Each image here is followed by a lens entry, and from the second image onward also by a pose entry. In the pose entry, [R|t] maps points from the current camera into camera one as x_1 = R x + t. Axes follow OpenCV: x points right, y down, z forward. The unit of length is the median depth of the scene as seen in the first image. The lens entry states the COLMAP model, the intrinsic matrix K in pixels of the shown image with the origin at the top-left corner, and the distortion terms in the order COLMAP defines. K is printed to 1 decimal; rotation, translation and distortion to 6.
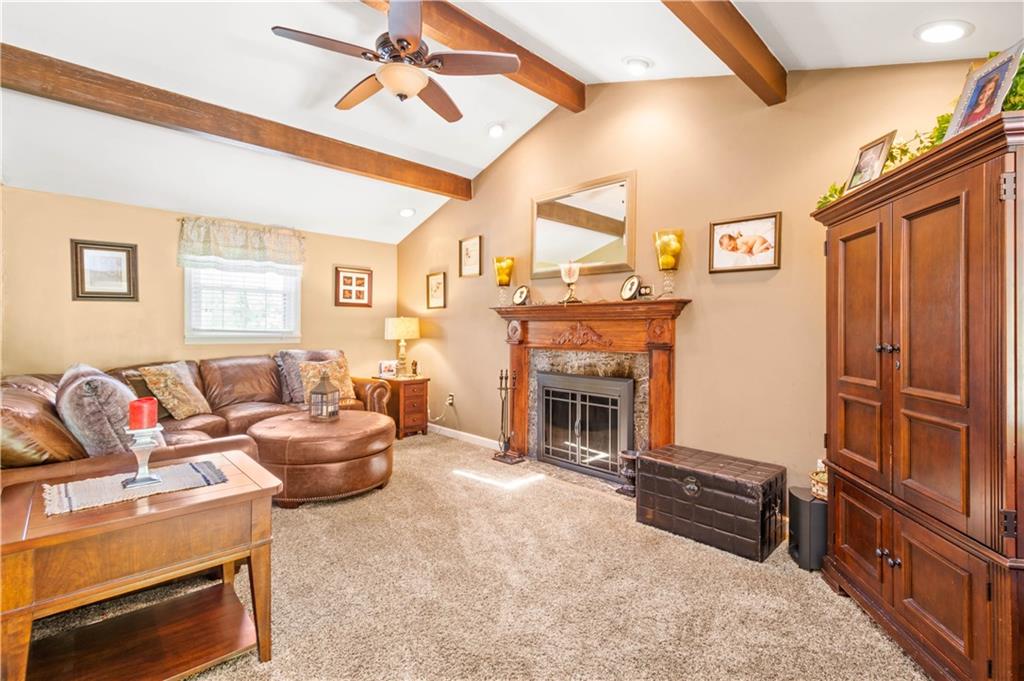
lens RADIAL K [[457.0, 0, 515.2], [0, 457.0, 331.6], [0, 0, 1]] dist [0.001657, 0.000579]
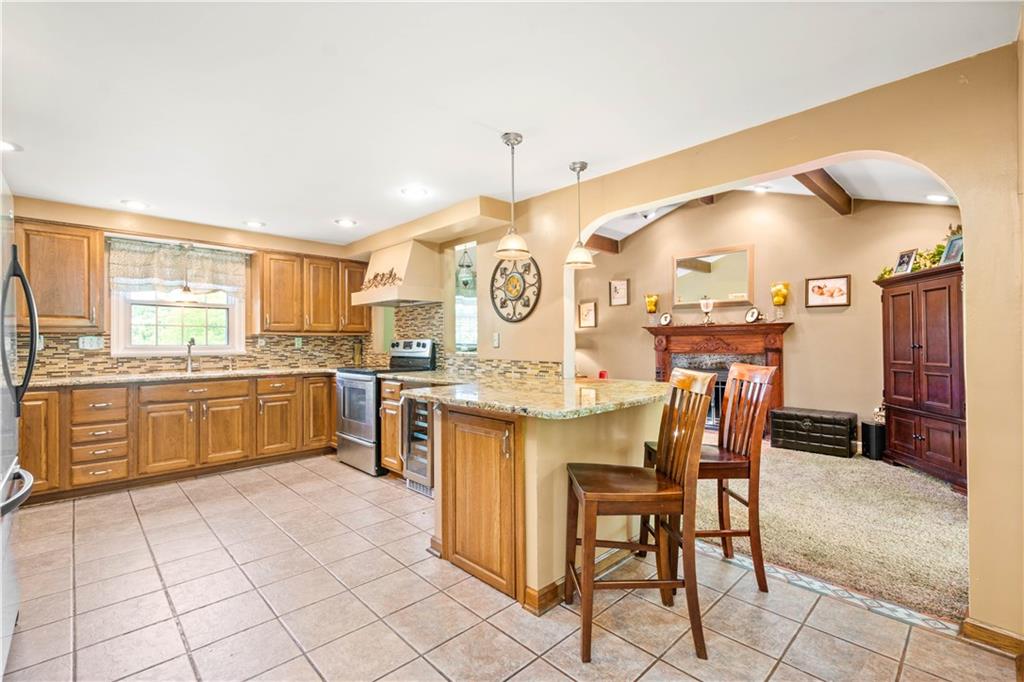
lens RADIAL K [[457.0, 0, 508.7], [0, 457.0, 341.8], [0, 0, 1]] dist [0.001657, 0.000579]
pose [[0.999935, -0.009907, -0.005725, -0.685104], [0.009856, 0.999912, -0.008935, 0.007705], [0.005813, 0.008878, 0.999944, -0.735069]]
